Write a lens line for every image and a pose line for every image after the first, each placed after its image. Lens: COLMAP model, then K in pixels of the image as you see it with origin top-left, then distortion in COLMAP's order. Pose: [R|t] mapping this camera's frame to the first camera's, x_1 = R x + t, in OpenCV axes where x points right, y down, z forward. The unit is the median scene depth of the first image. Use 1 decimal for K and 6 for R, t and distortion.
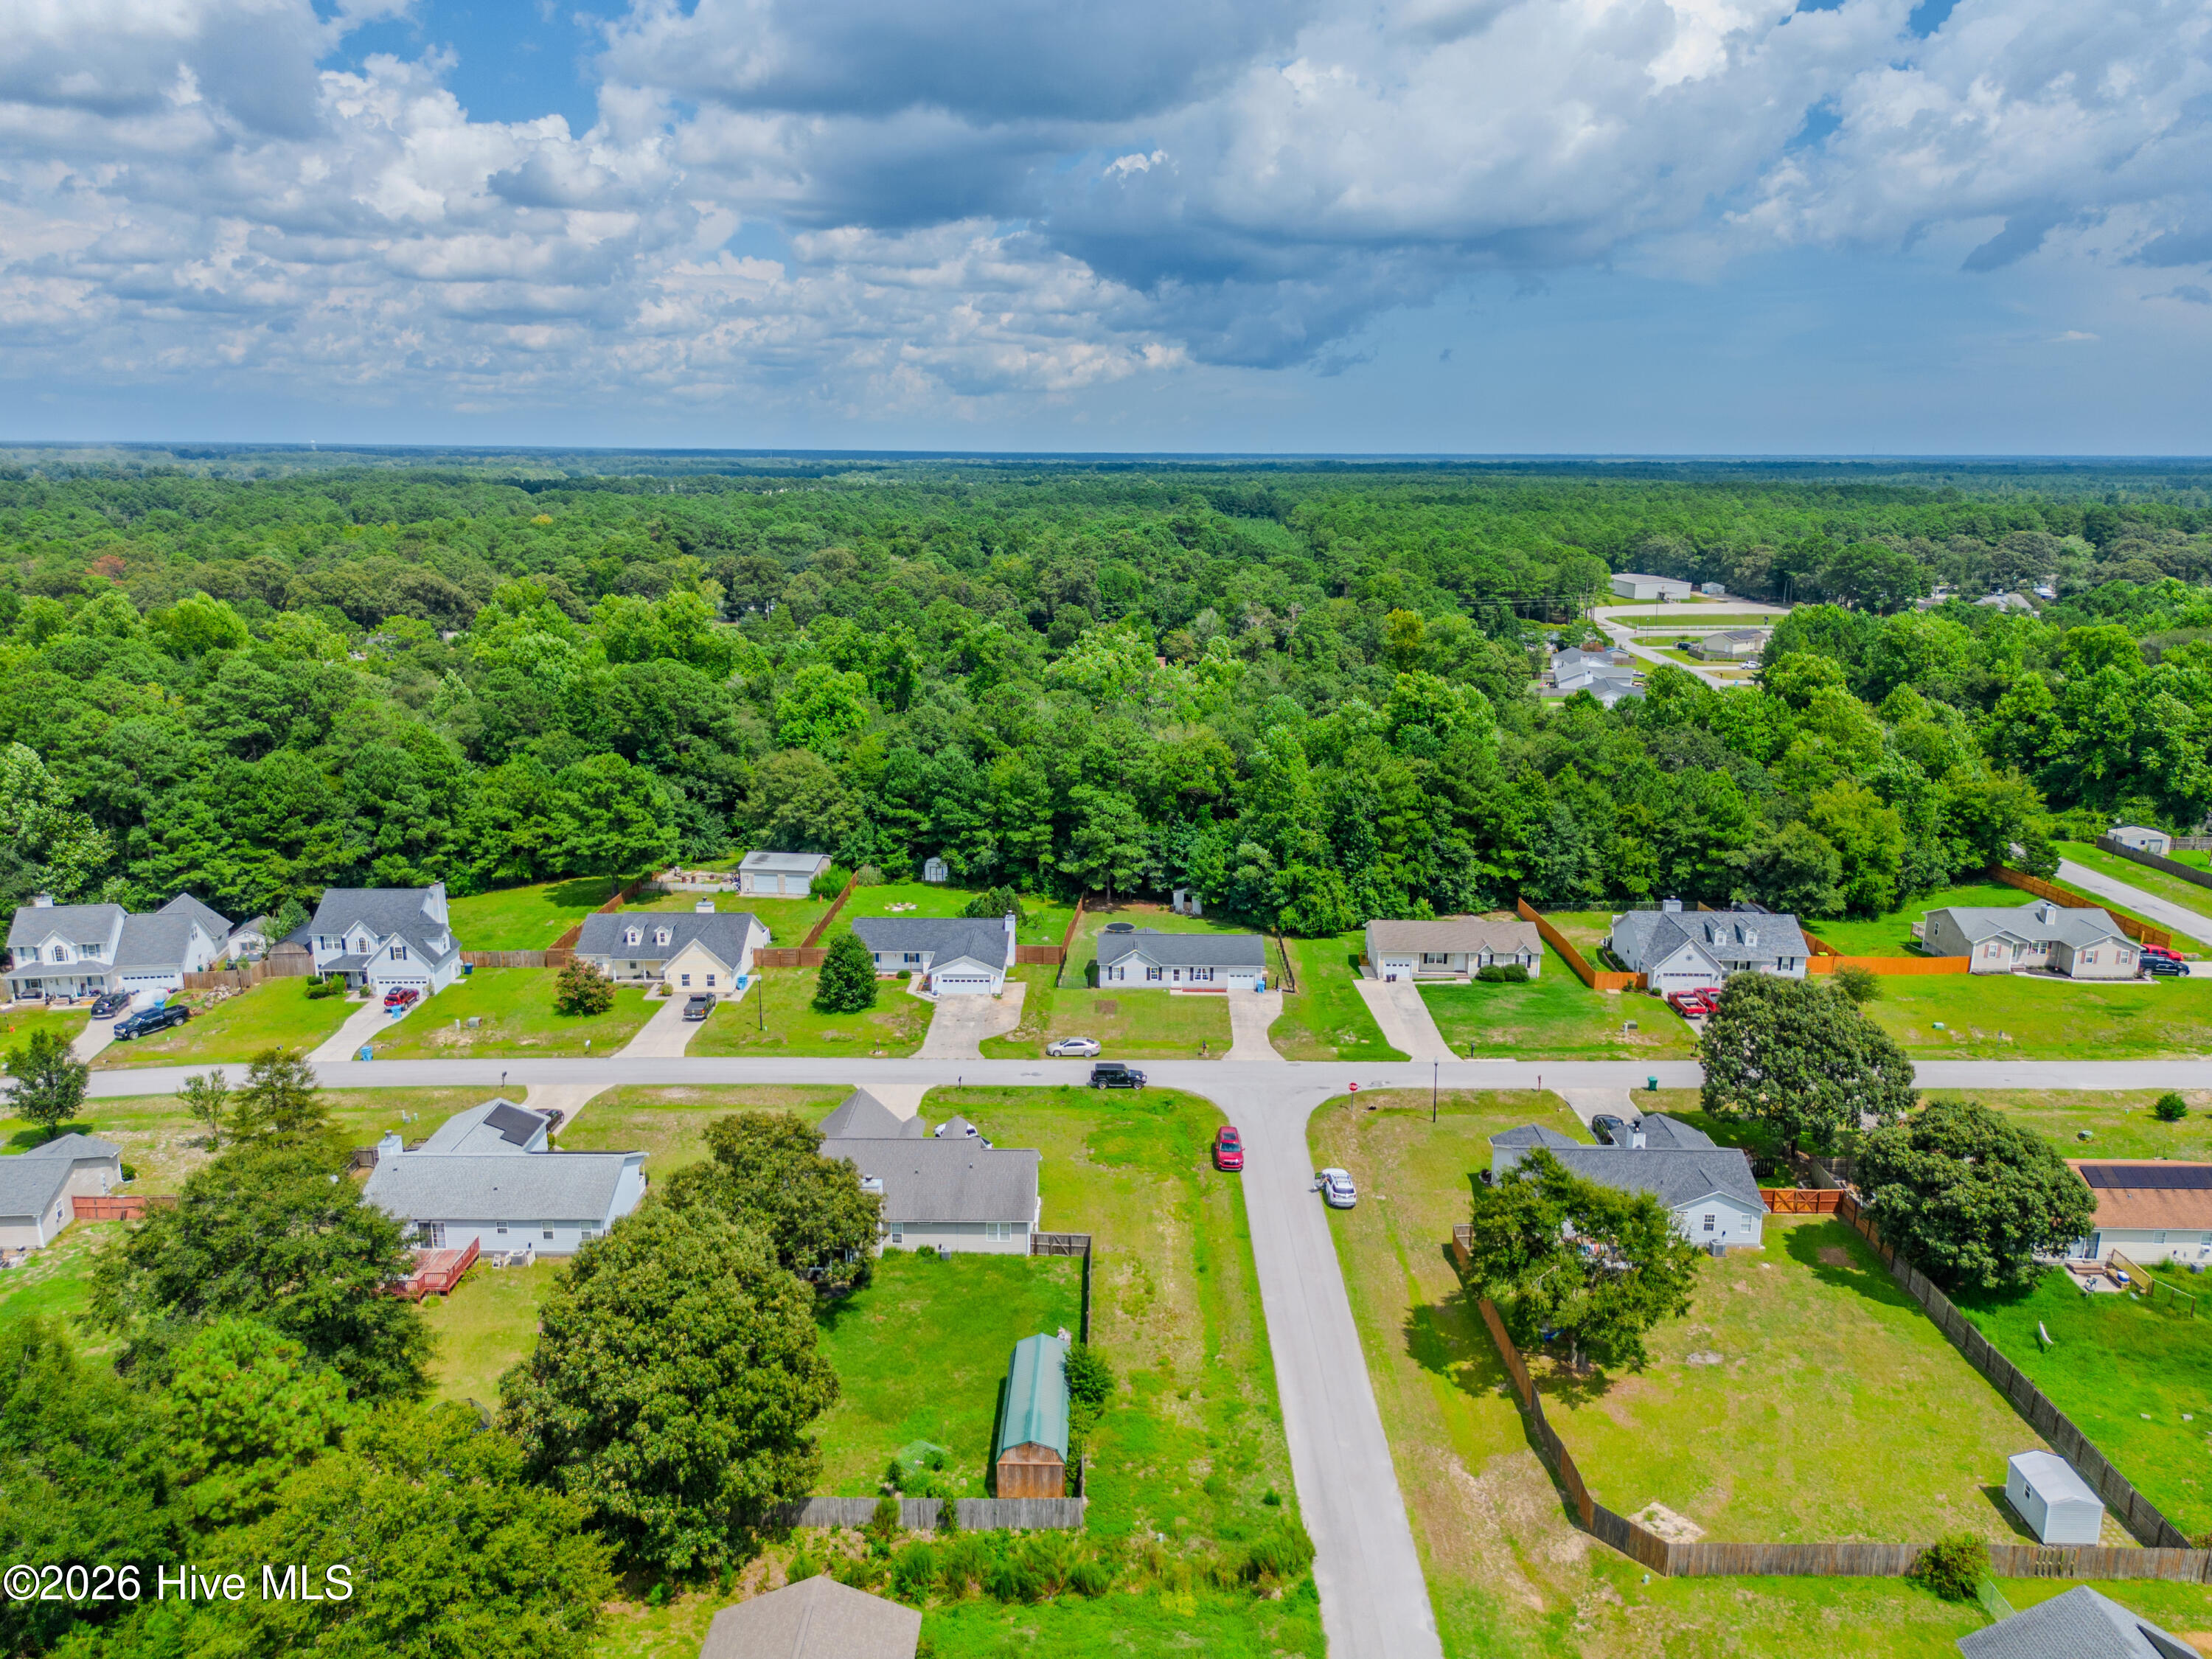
lens RADIAL K [[1576.4, 0, 1113.5], [0, 1576.4, 839.7], [0, 0, 1]] dist [0.063112, -0.056033]
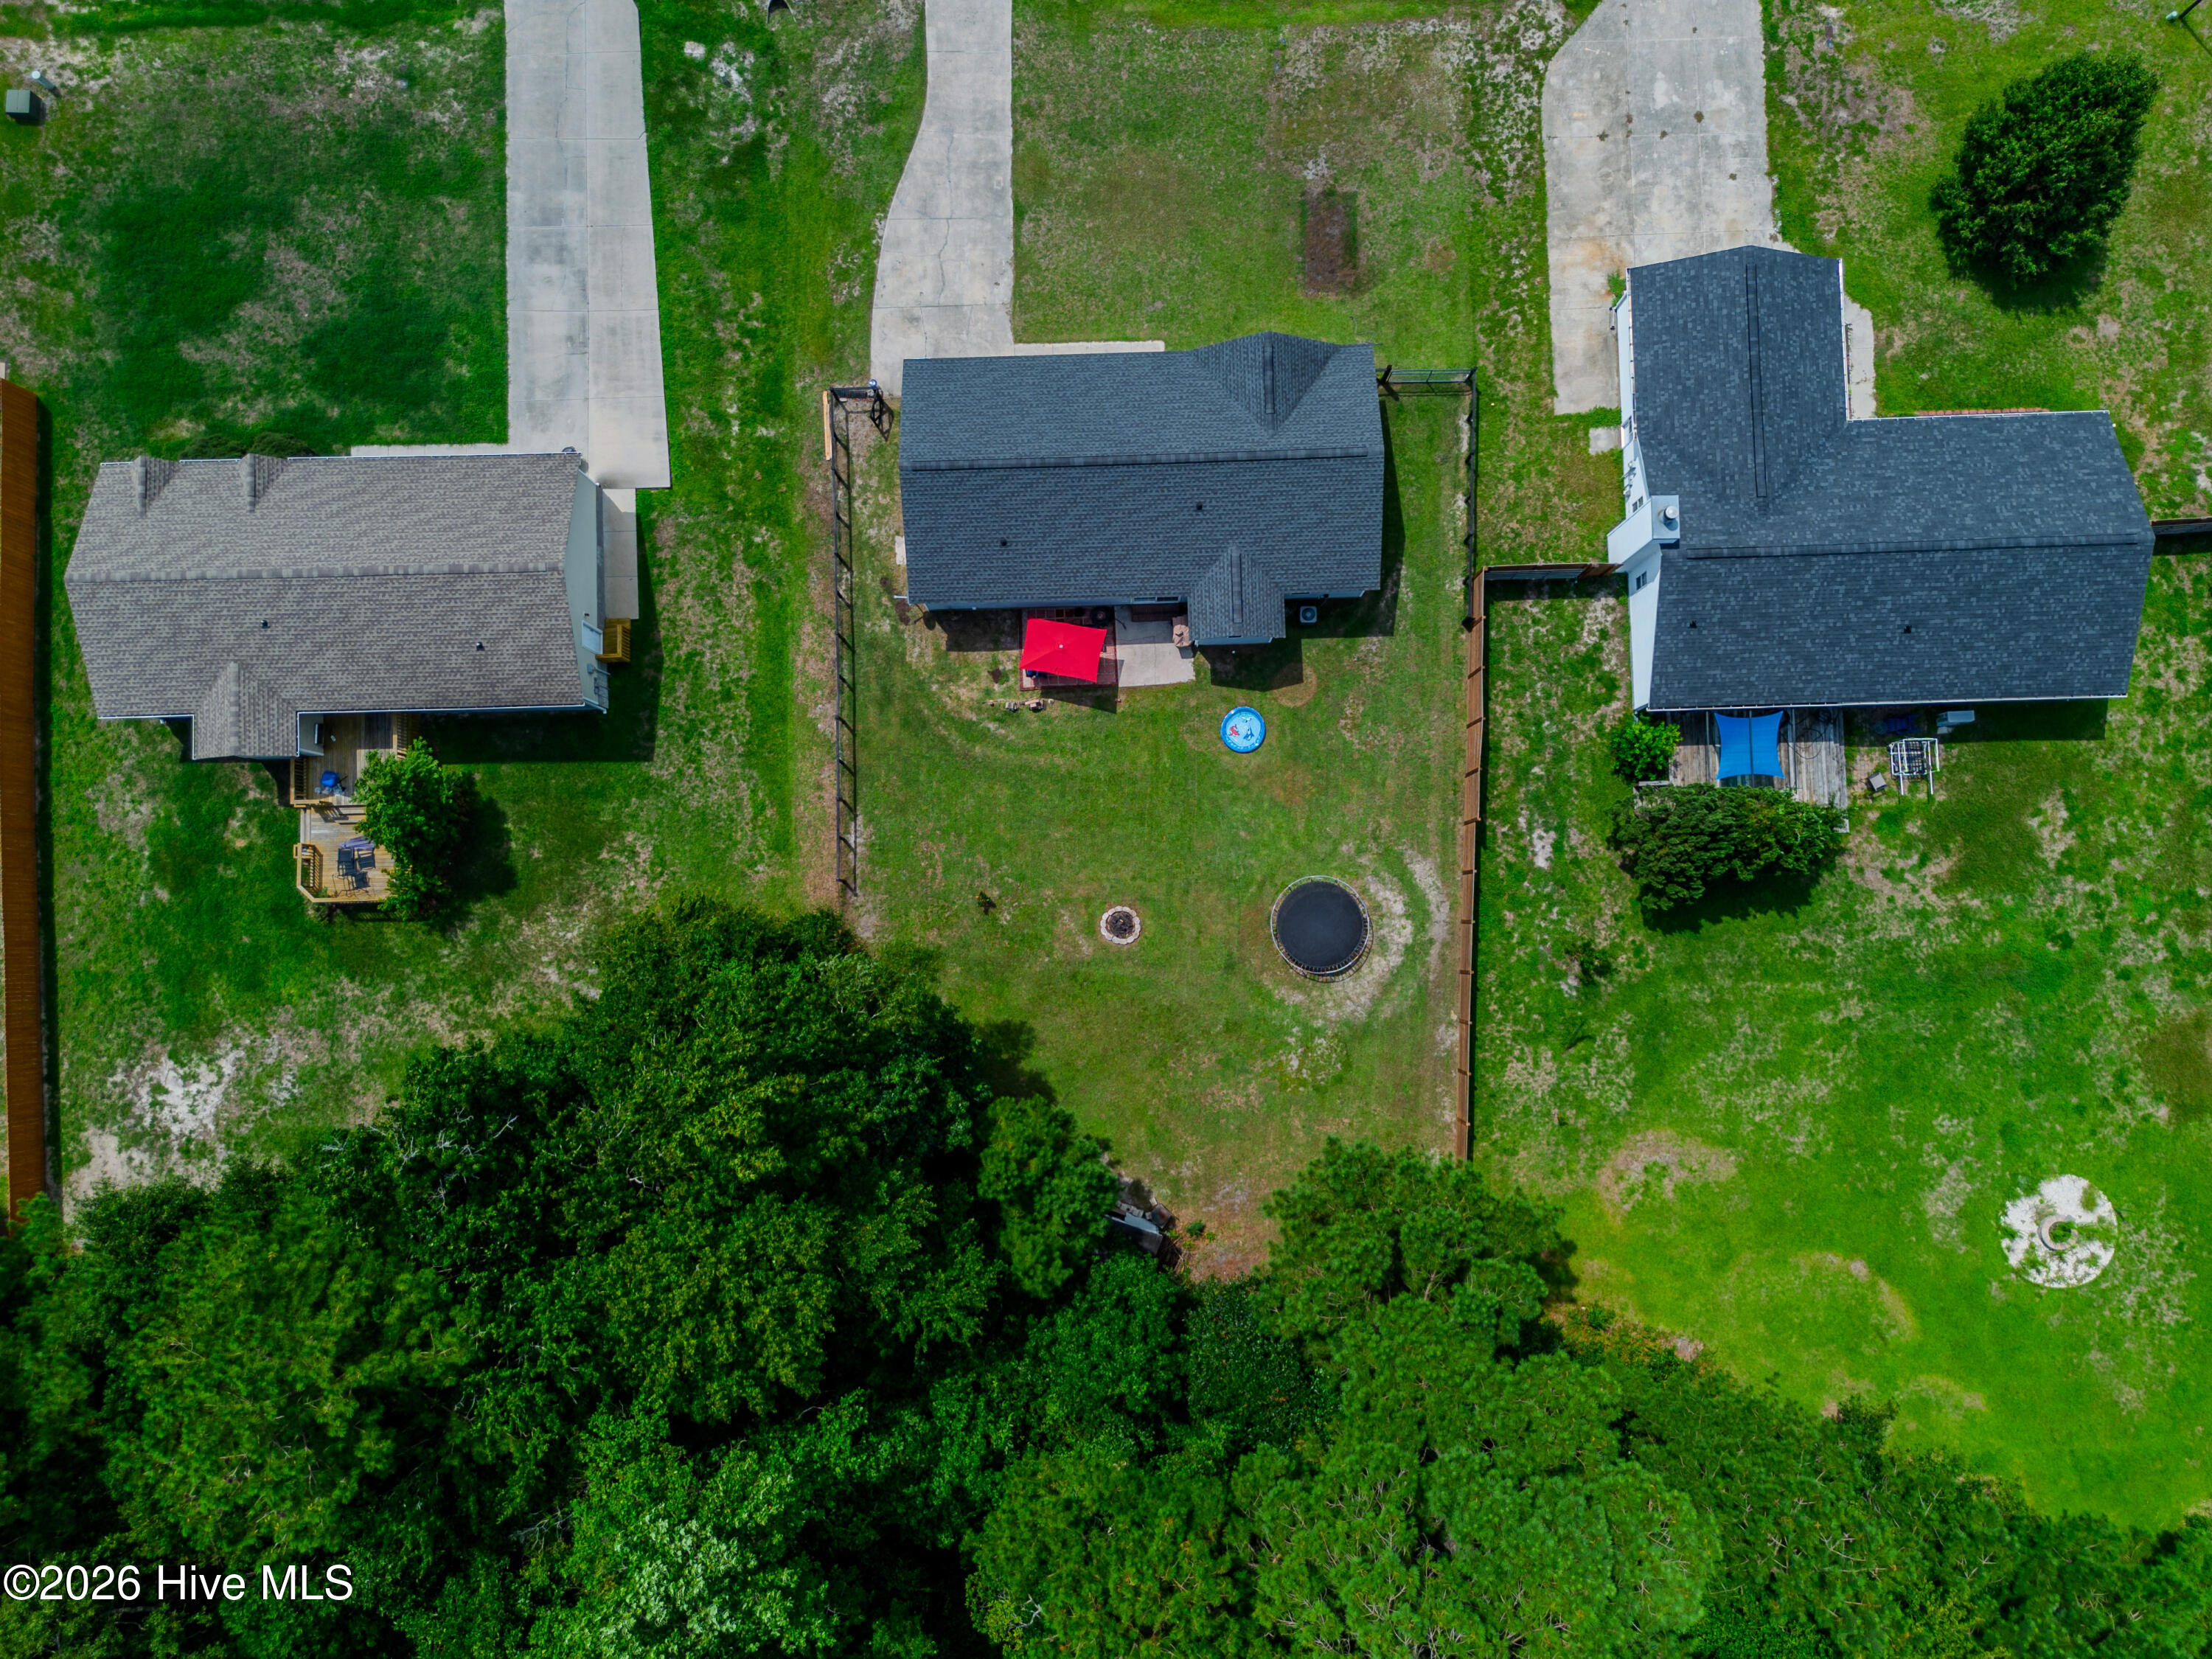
lens RADIAL K [[1576.4, 0, 1115.5], [0, 1576.4, 830.2], [0, 0, 1]] dist [0.063112, -0.056033]
pose [[-0.999295, 0.037446, 0.002551, 0.043791], [-0.004083, -0.176005, 0.984381, -0.253960], [0.037310, 0.983677, 0.176034, 0.894601]]
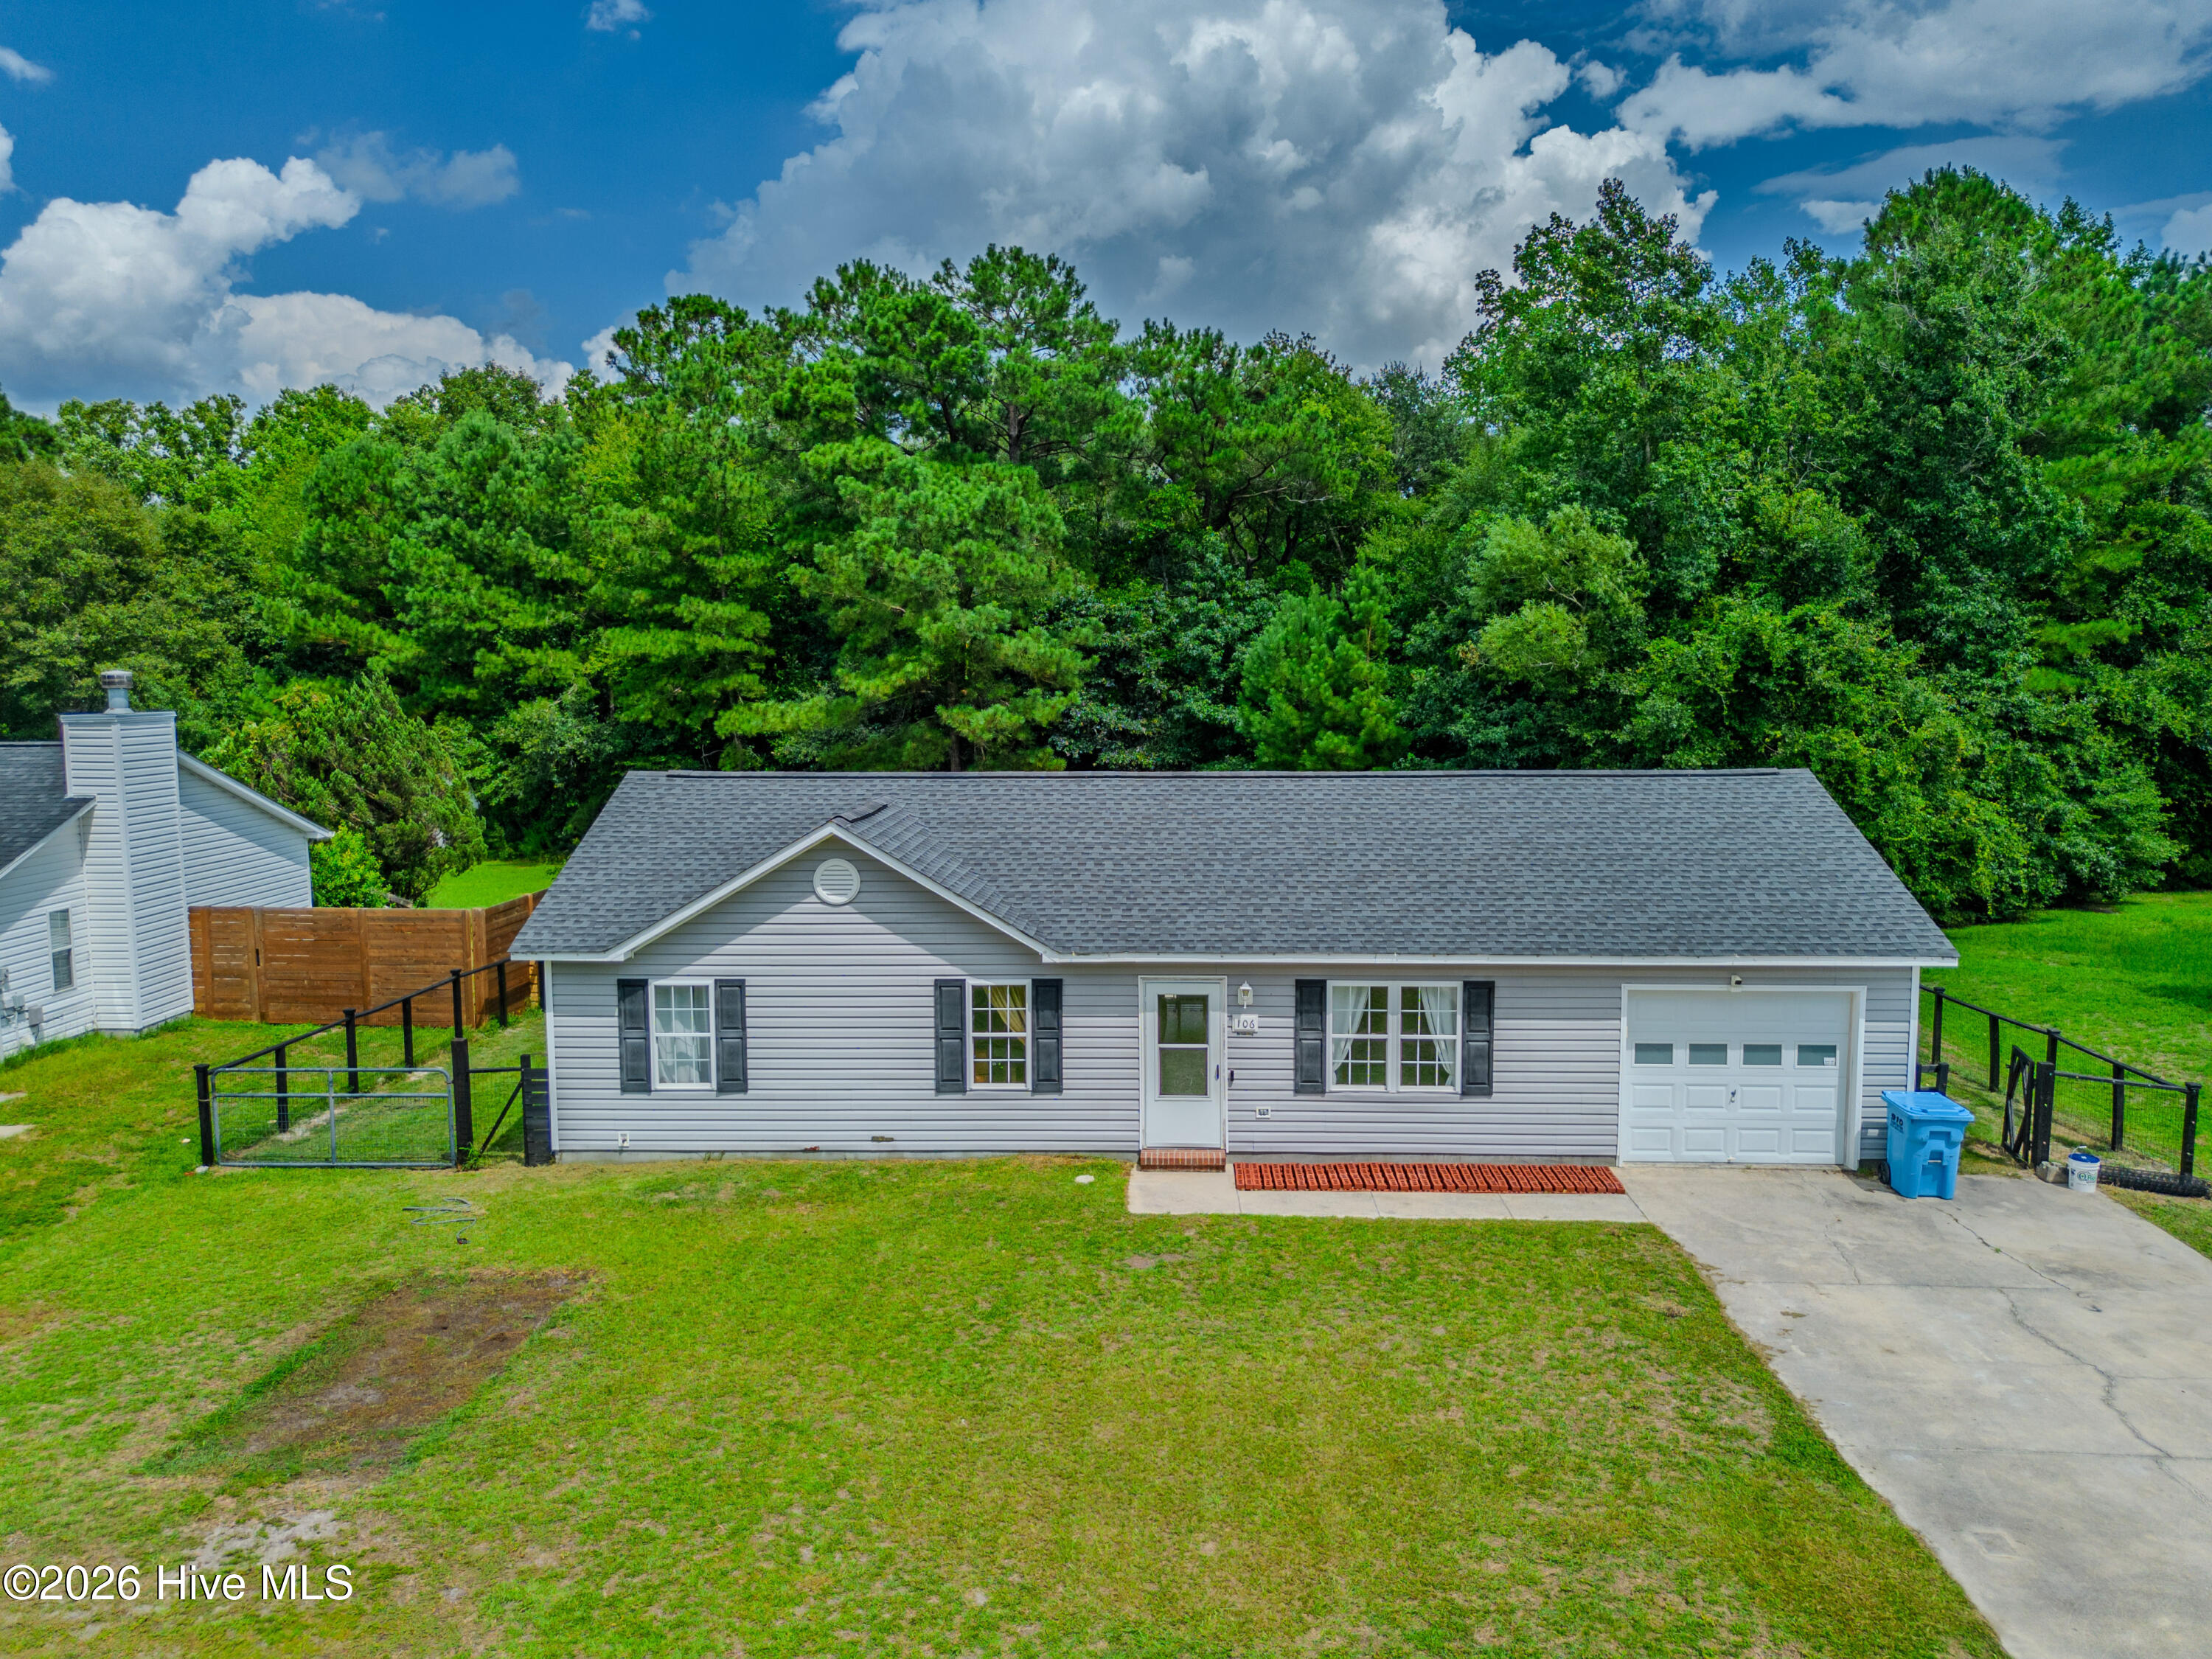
lens RADIAL K [[1576.4, 0, 1110.8], [0, 1576.4, 833.2], [0, 0, 1]] dist [0.063112, -0.056033]
pose [[0.999620, -0.009964, -0.025713, 0.032587], [0.006430, 0.990957, -0.134028, 0.074089], [0.026815, 0.133811, 0.990644, 0.756329]]
